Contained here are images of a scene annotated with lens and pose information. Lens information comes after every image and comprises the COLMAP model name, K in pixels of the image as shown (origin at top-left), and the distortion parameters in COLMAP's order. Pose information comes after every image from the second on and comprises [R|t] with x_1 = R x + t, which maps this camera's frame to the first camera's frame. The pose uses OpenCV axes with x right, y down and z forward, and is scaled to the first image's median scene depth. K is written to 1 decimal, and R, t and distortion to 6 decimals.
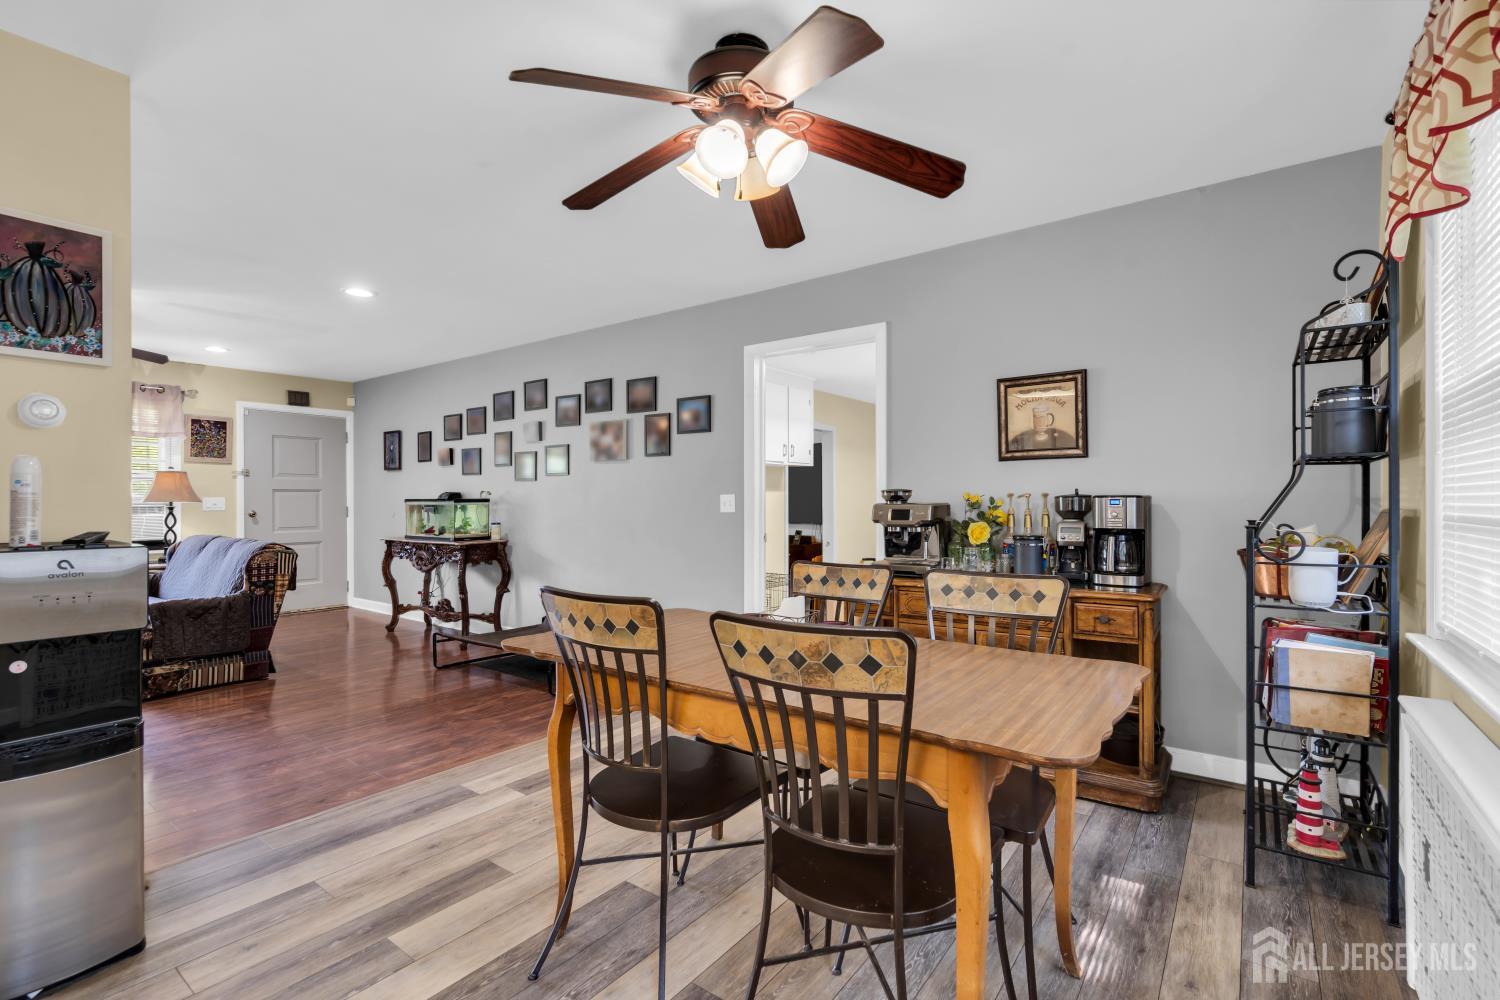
lens RADIAL K [[681.9, 0, 751.9], [0, 681.9, 497.8], [0, 0, 1]] dist [-0.006257, 0.003453]
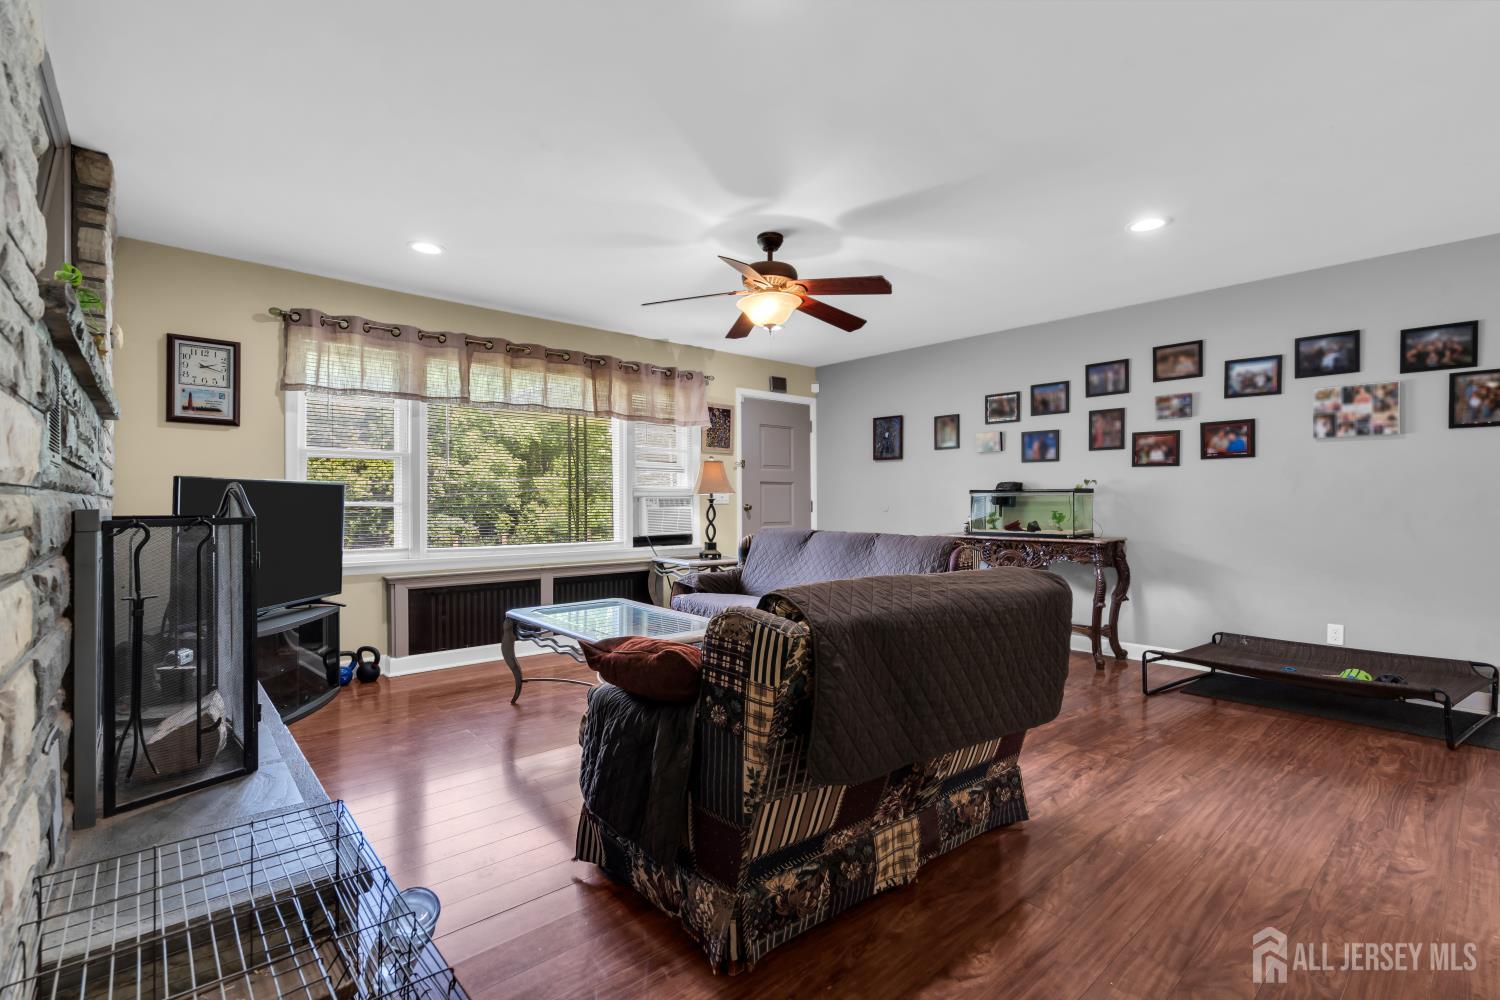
lens RADIAL K [[681.9, 0, 751.3], [0, 681.9, 500.9], [0, 0, 1]] dist [-0.006257, 0.003453]
pose [[0.979385, -0.000105, -0.202004, -0.632577], [0.000776, 0.999994, 0.003242, 0.013287], [0.202003, -0.003332, 0.979379, 0.091009]]
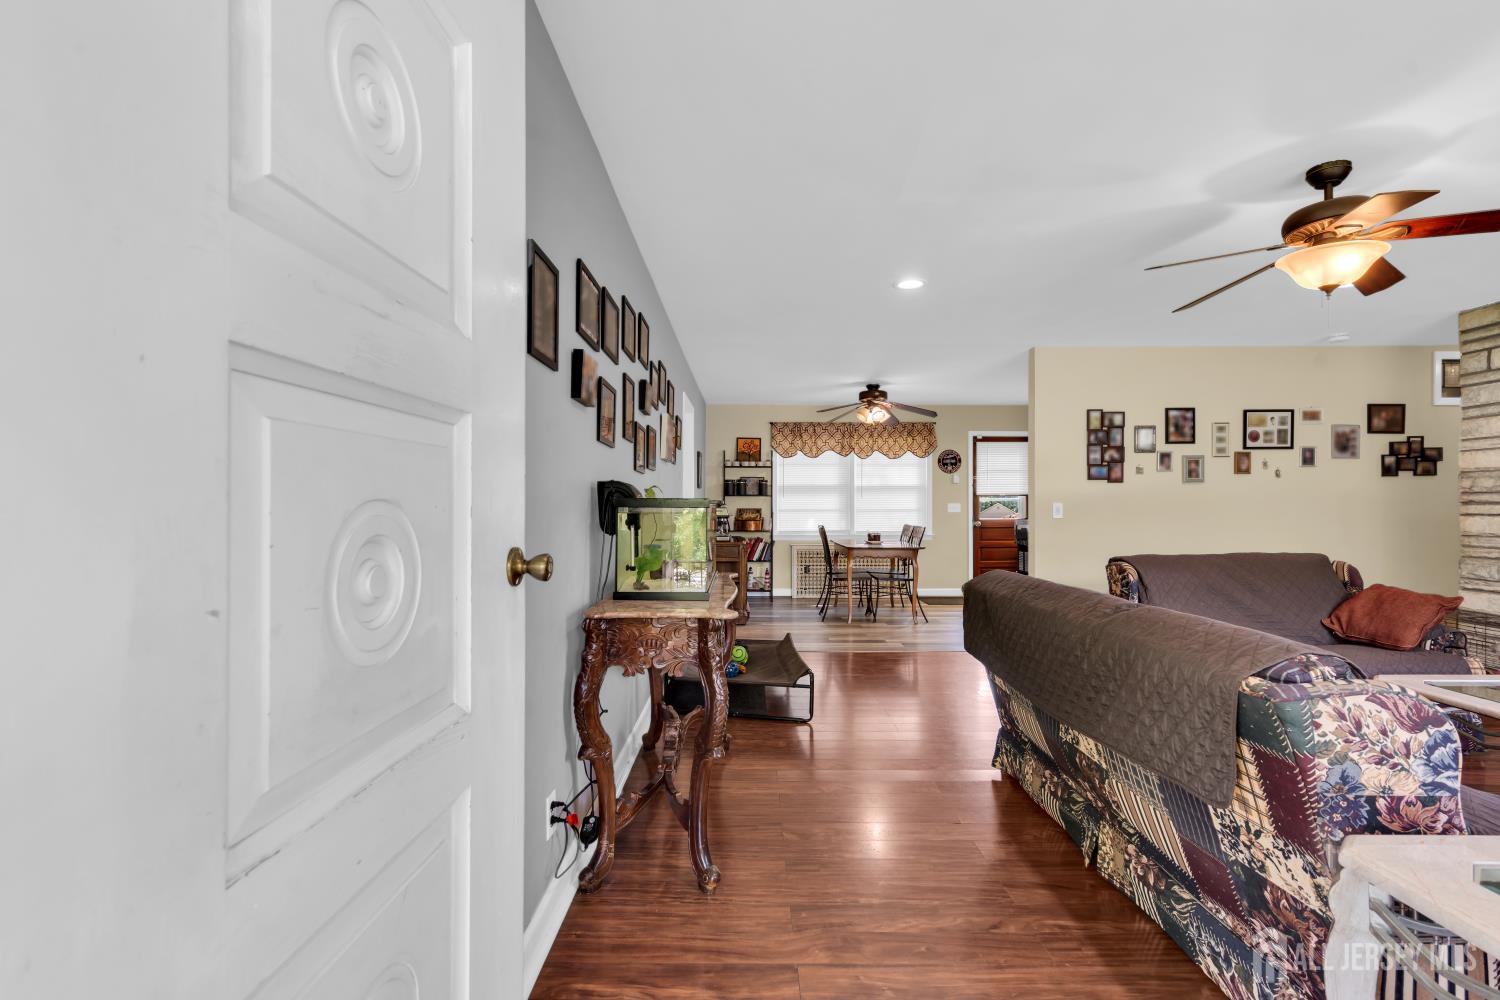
lens RADIAL K [[681.9, 0, 748.6], [0, 681.9, 502.3], [0, 0, 1]] dist [-0.006257, 0.003453]
pose [[-0.593841, 0.005017, 0.804567, -0.872294], [-0.005751, 0.999929, -0.010480, 0.009797], [-0.804562, -0.010851, -0.593770, 1.265579]]
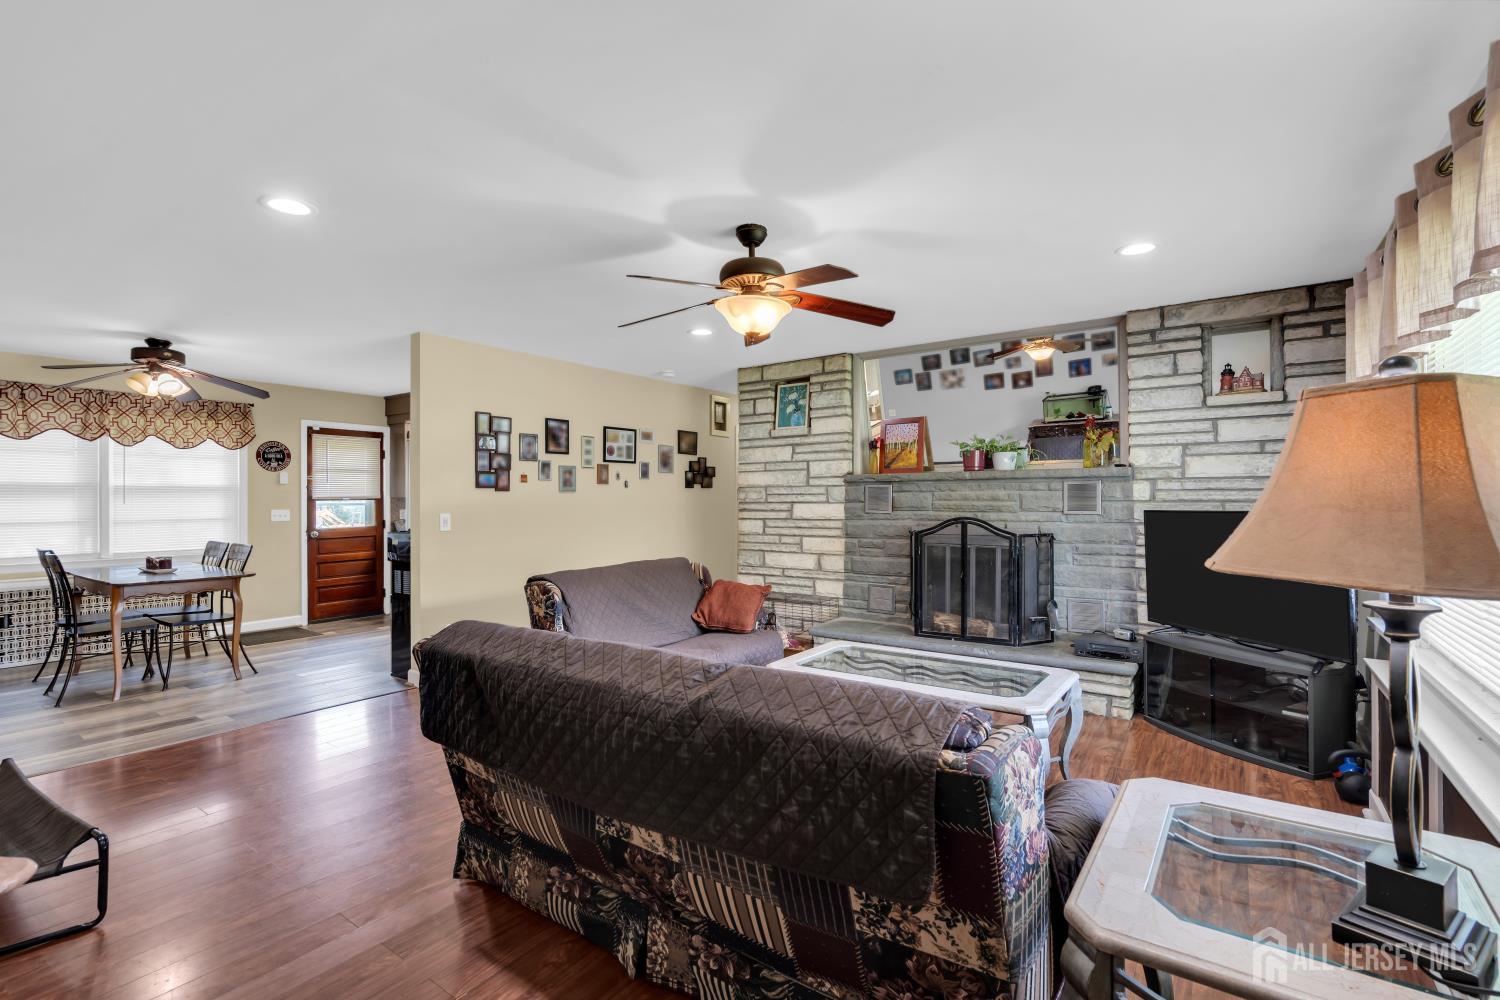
lens RADIAL K [[681.9, 0, 753.0], [0, 681.9, 499.7], [0, 0, 1]] dist [-0.006257, 0.003453]
pose [[-0.999796, 0.004382, -0.019742, -0.729394], [0.004531, 0.999961, -0.007517, -0.010732], [0.019708, -0.007605, -0.999777, 1.204153]]
